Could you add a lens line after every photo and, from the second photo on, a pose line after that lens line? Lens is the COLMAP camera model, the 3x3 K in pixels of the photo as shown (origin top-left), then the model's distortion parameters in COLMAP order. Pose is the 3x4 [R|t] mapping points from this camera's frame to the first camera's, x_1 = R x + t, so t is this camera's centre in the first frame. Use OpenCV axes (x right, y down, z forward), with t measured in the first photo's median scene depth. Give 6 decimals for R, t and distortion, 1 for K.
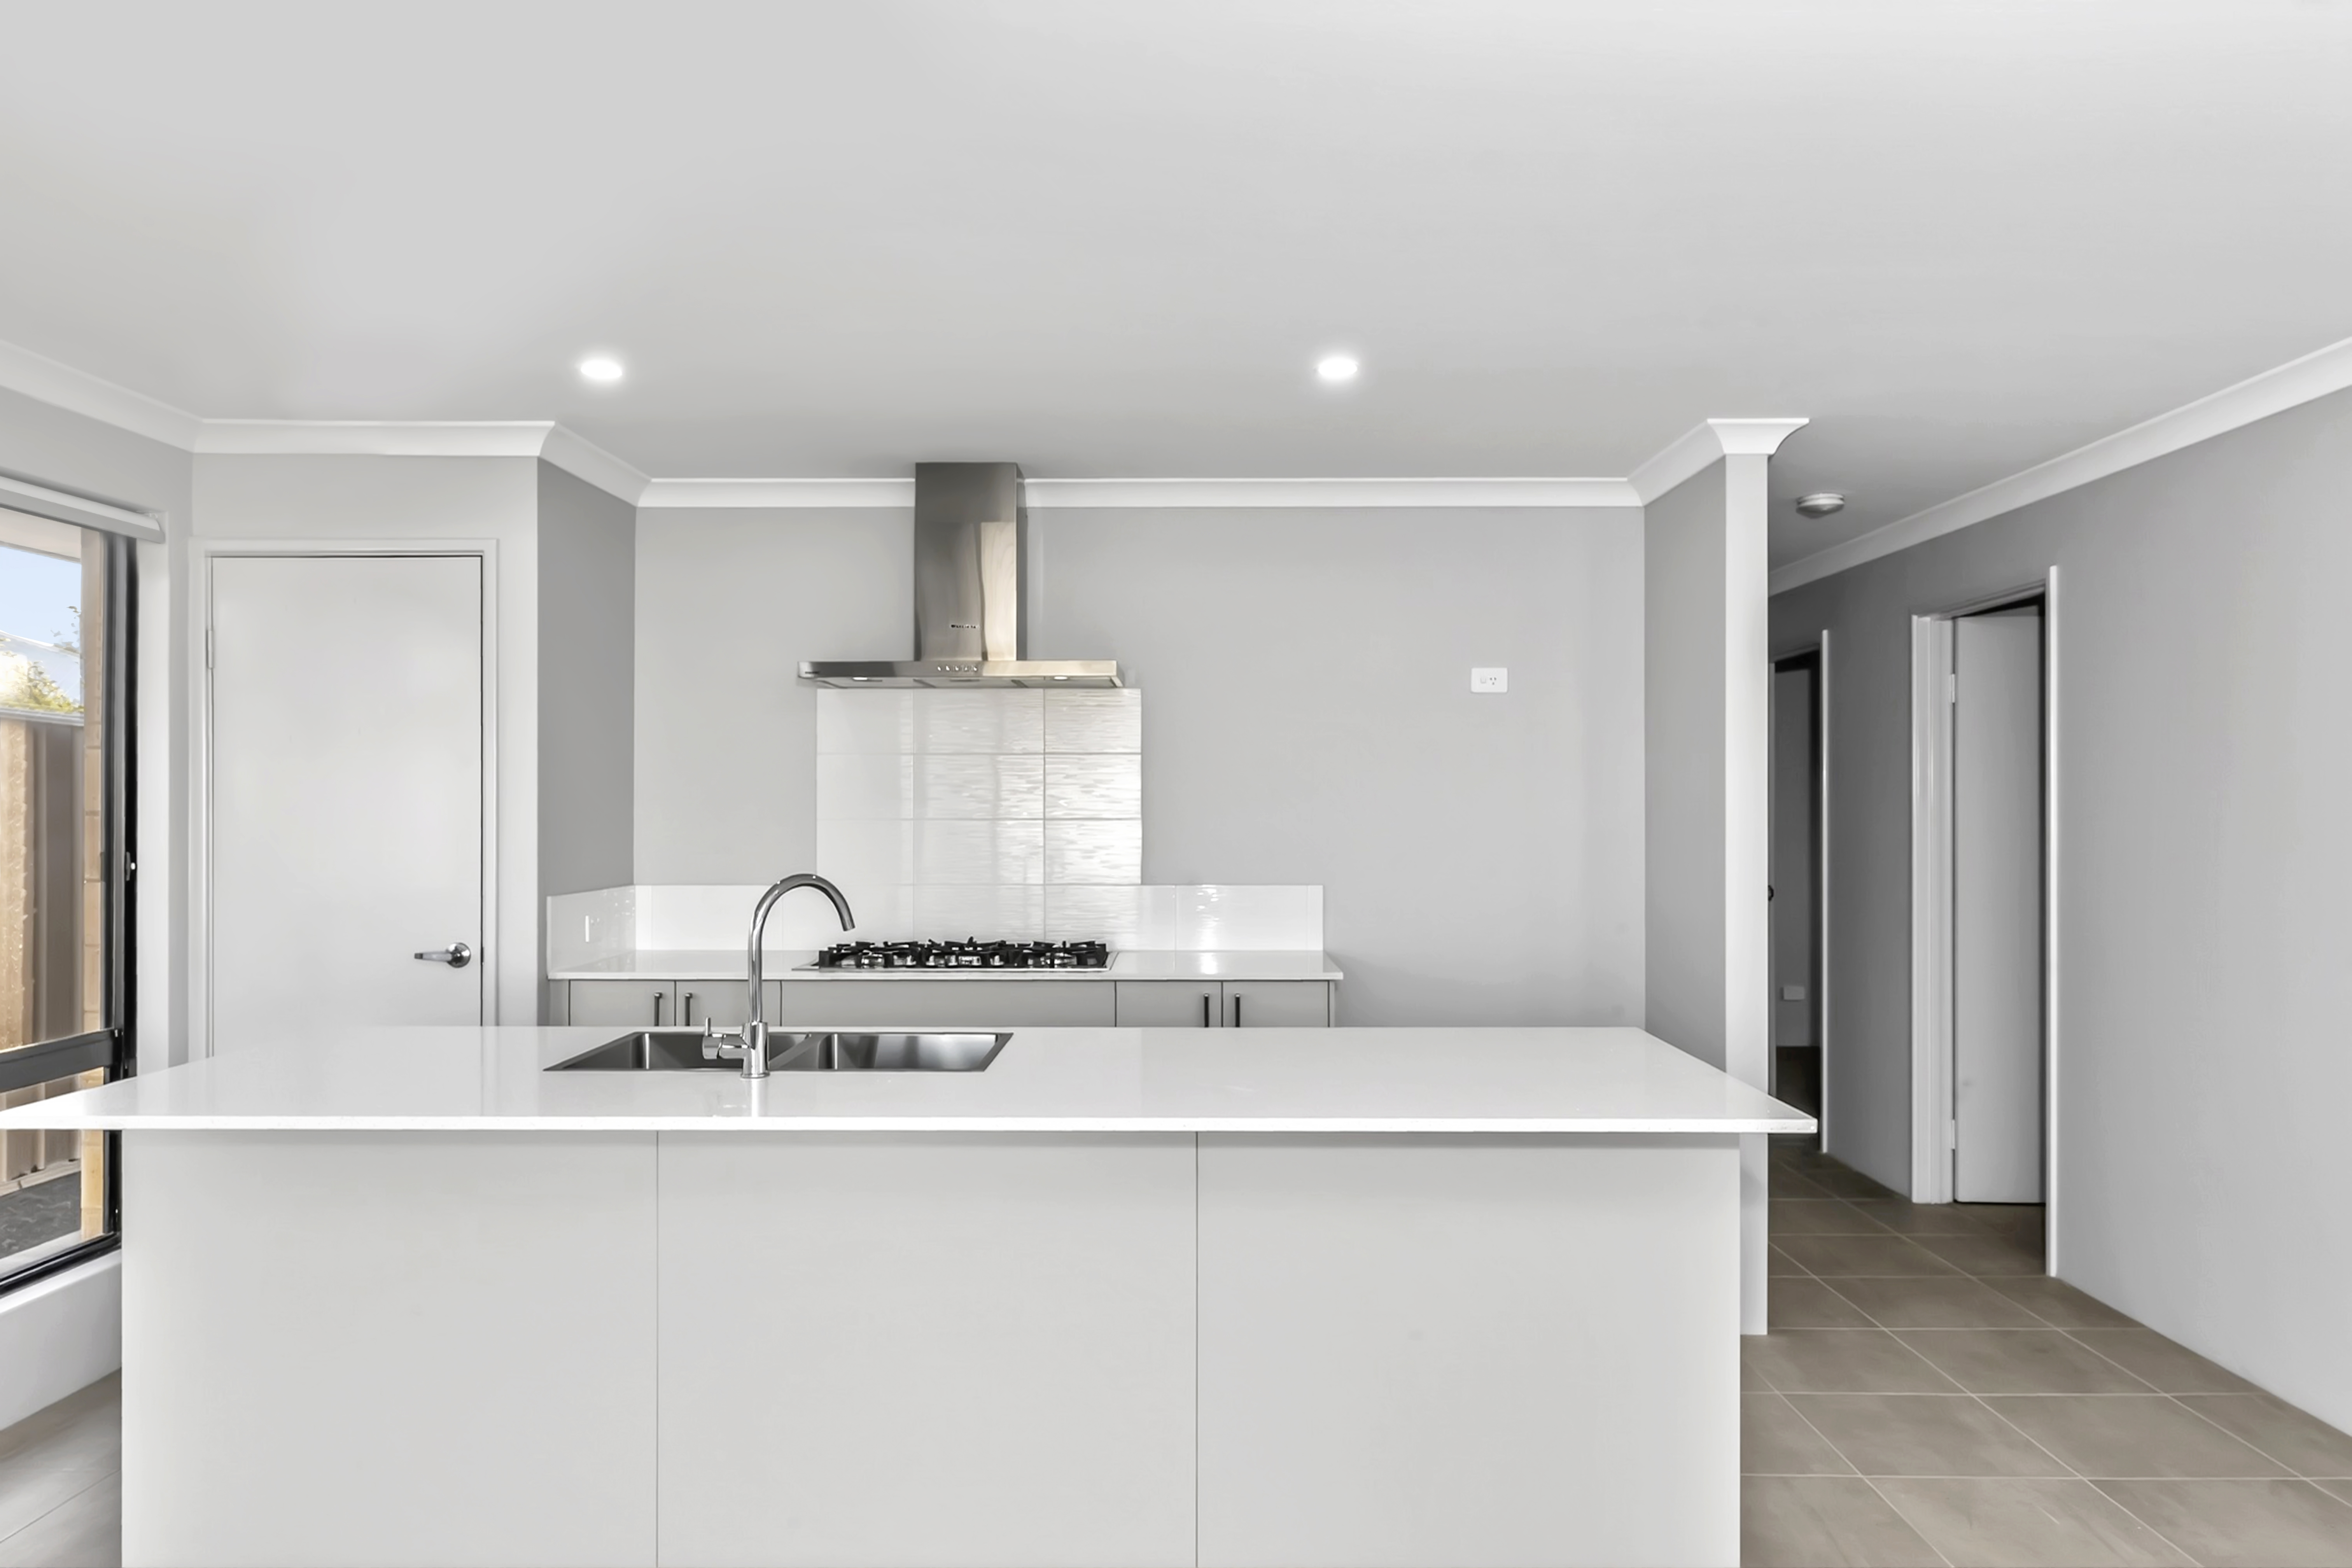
lens RADIAL K [[1611.1, 0, 1176.0], [0, 1611.1, 784.0], [0, 0, 1]] dist [-0.002616, -0.000346]
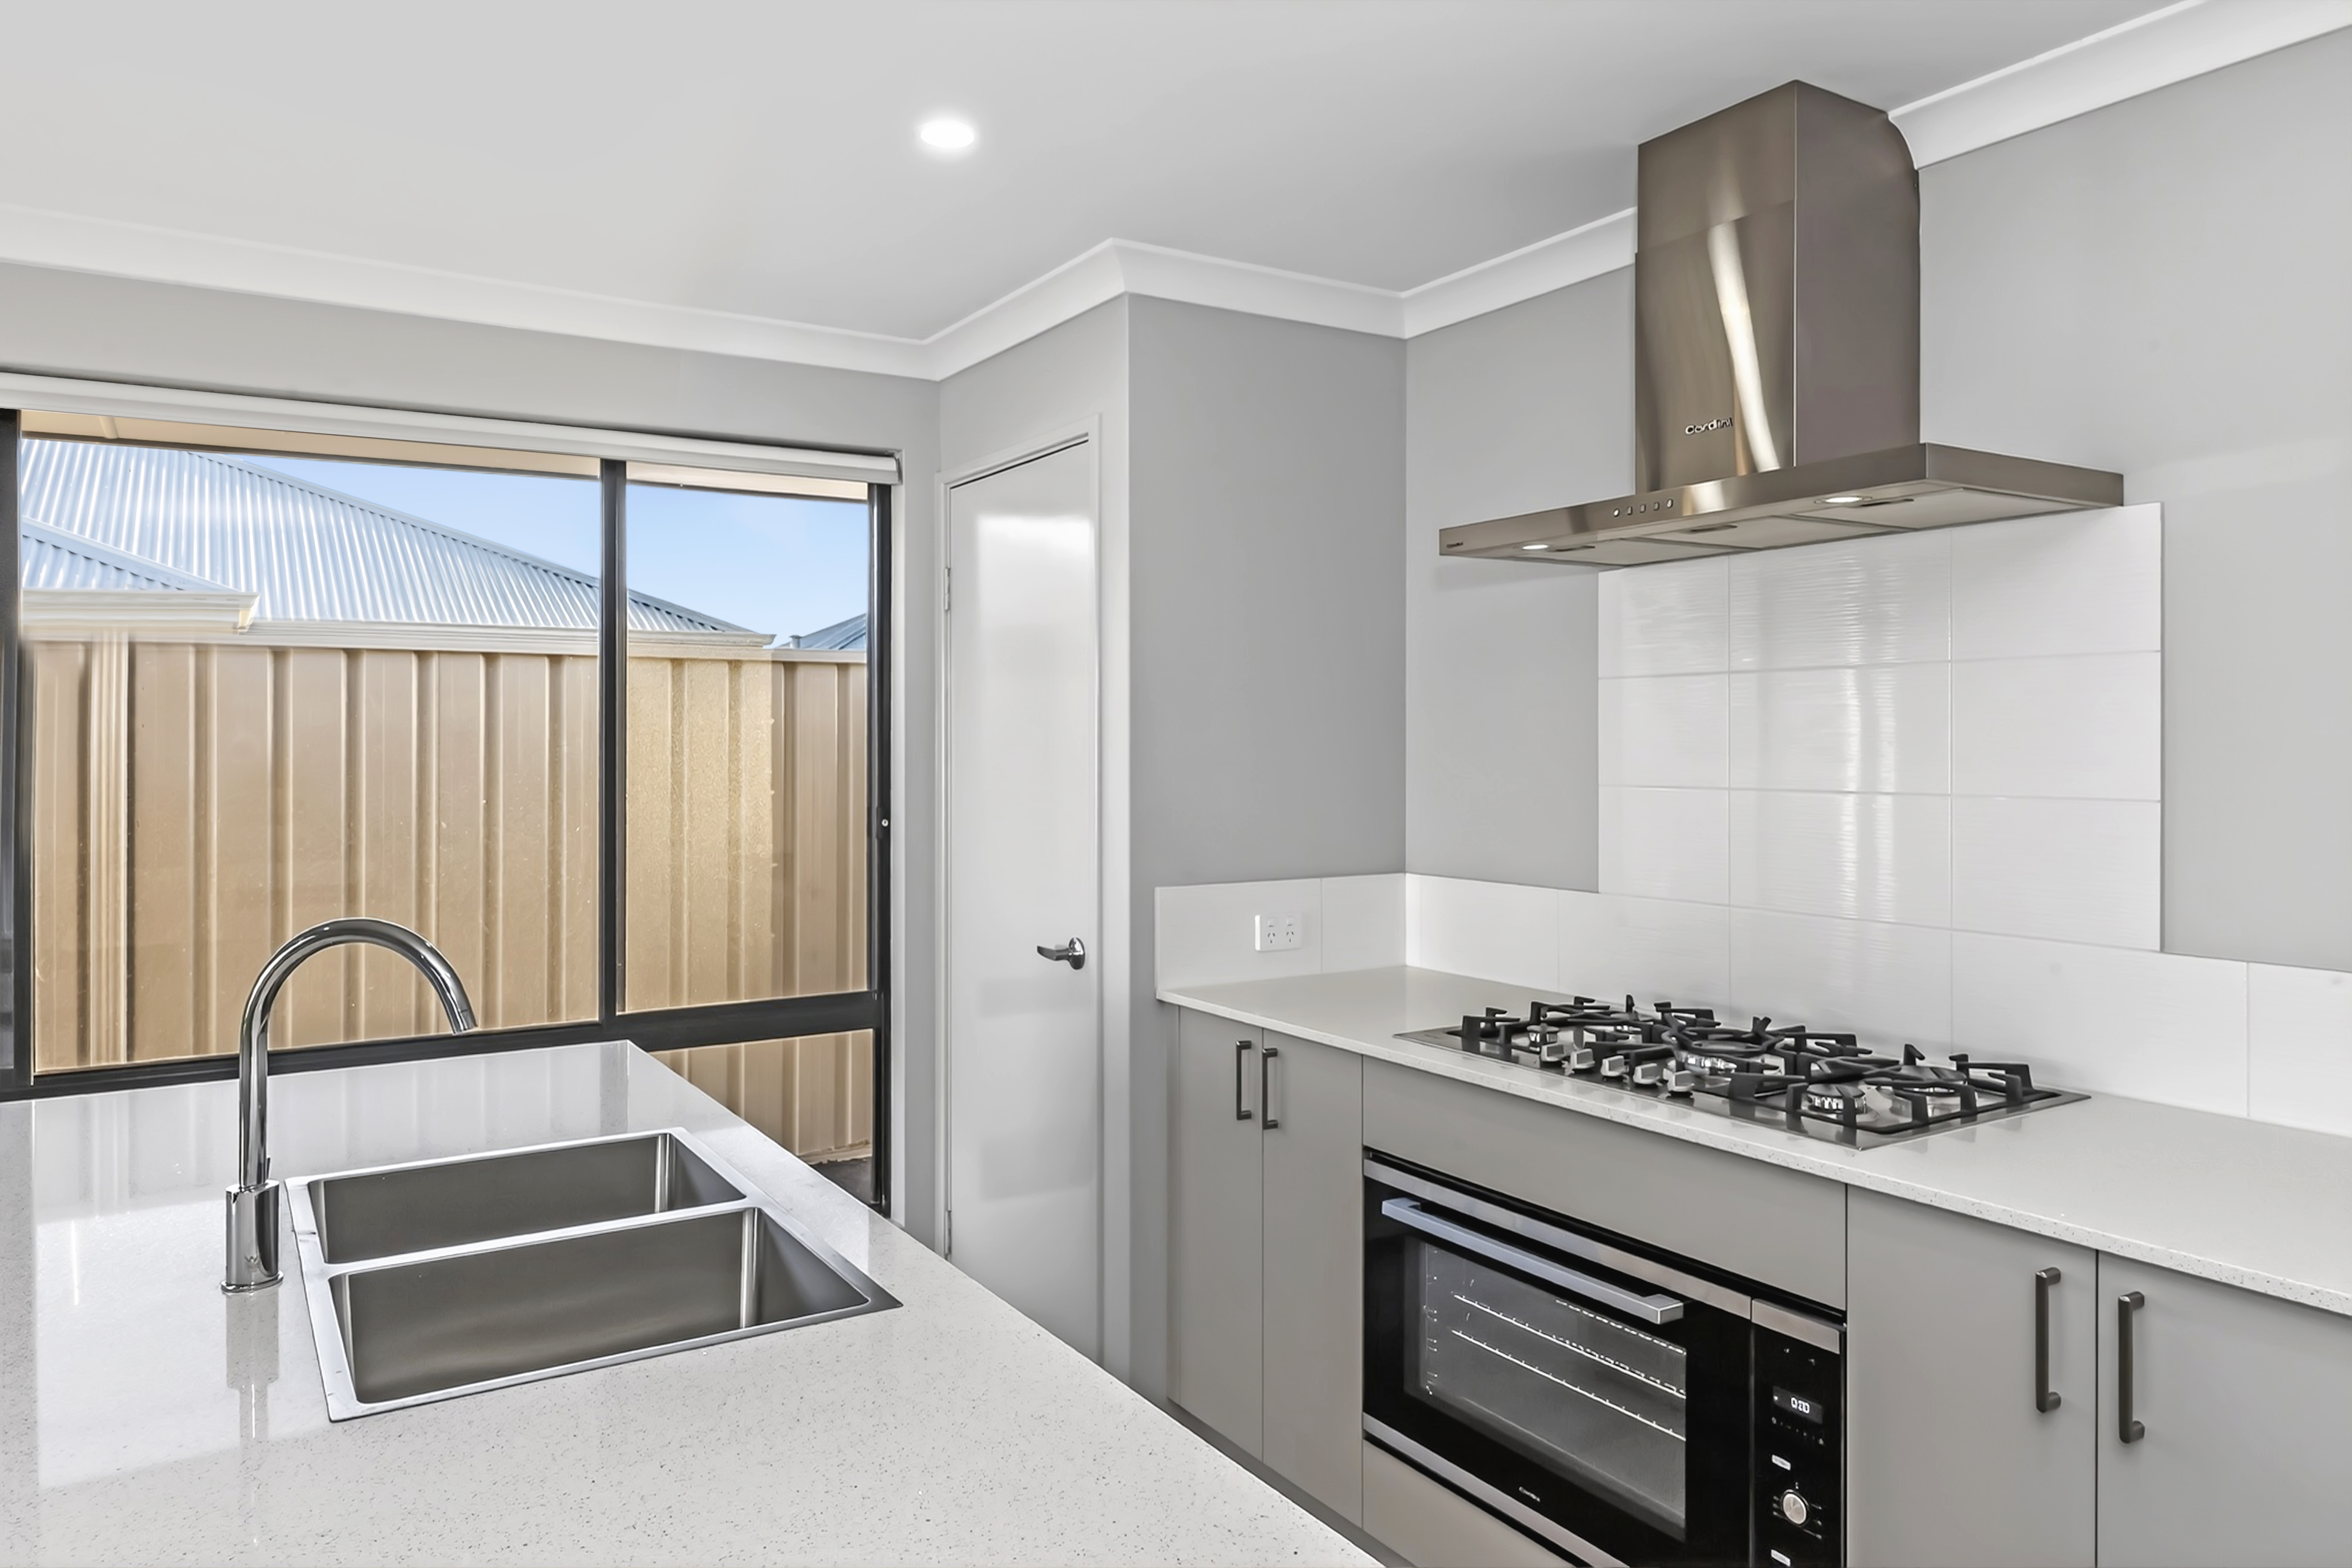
lens RADIAL K [[1603.6, 0, 1184.0], [0, 1603.6, 736.7], [0, 0, 1]] dist [-0.003613, -0.000458]
pose [[0.541117, -0.002215, -0.840944, 0.226401], [0.006232, 0.999980, 0.001377, -0.000176], [0.840924, -0.005986, 0.541120, 0.589430]]
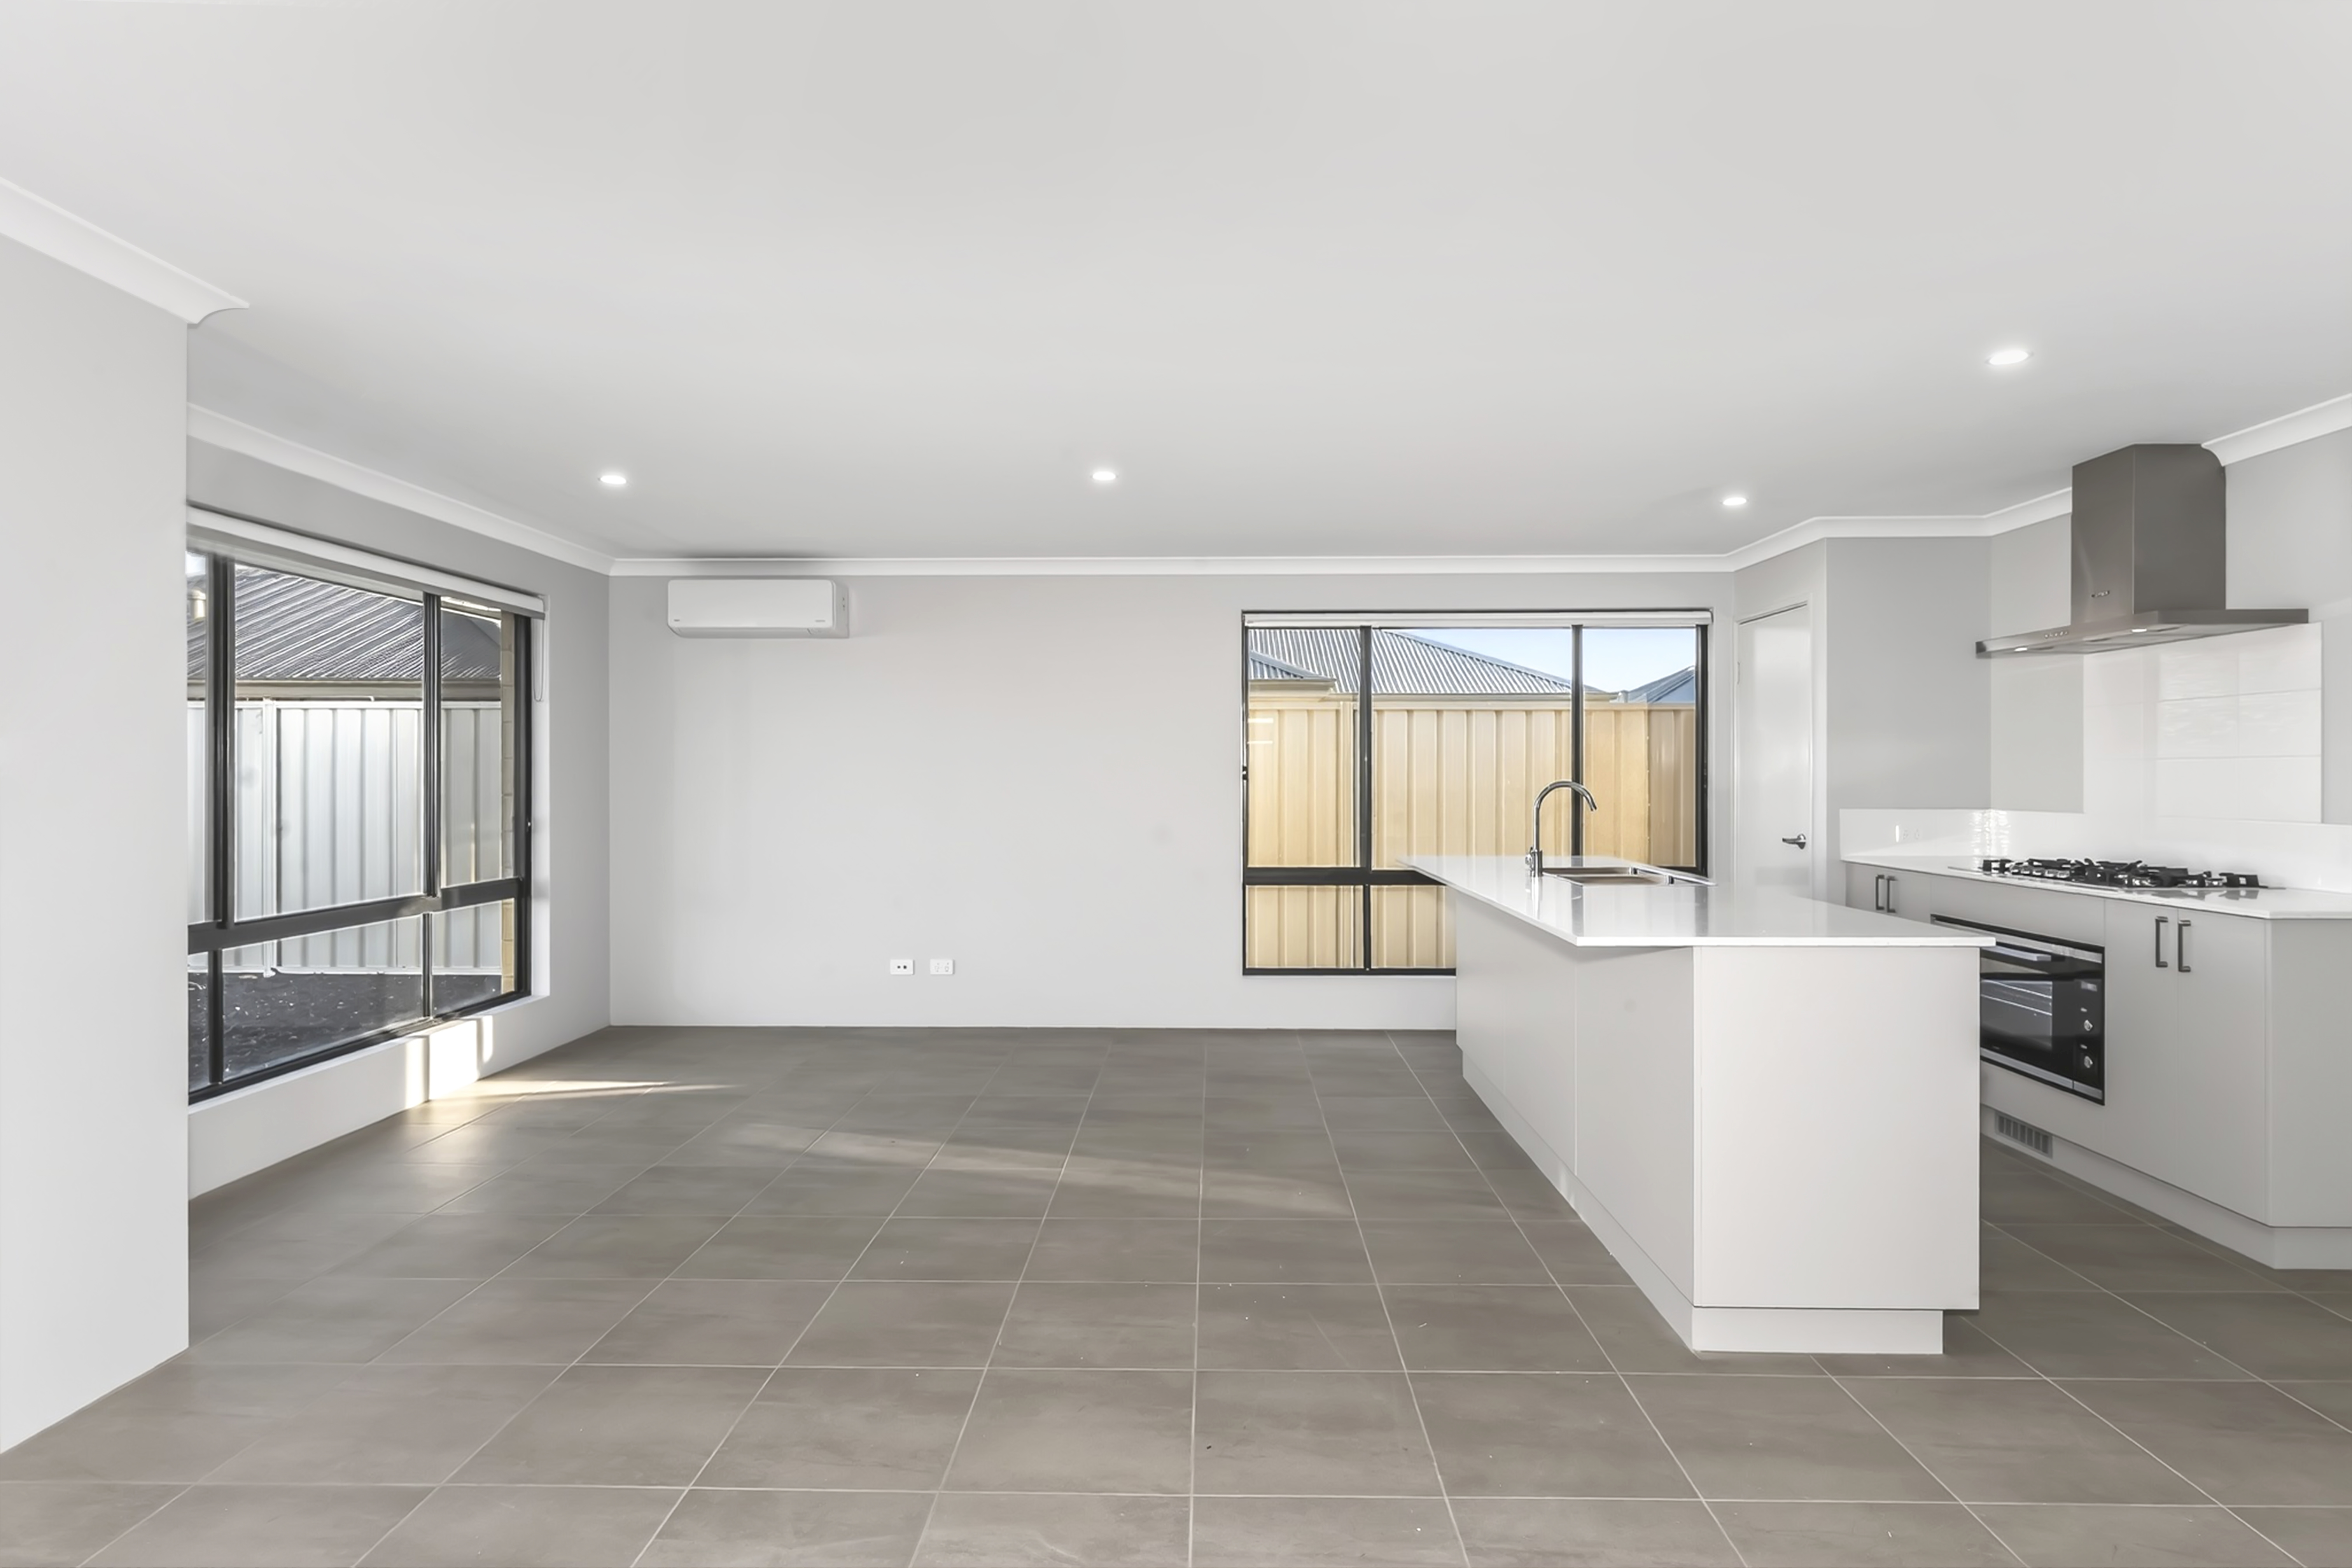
lens RADIAL K [[1215.7, 0, 1176.0], [0, 1215.7, 784.0], [0, 0, 1]] dist [-0.004531, -0.000055]
pose [[-0.012833, 0.009119, -0.999876, 0.800055], [0.010042, 0.999909, 0.008991, 0.025772], [0.999867, -0.009925, -0.012924, 0.337928]]
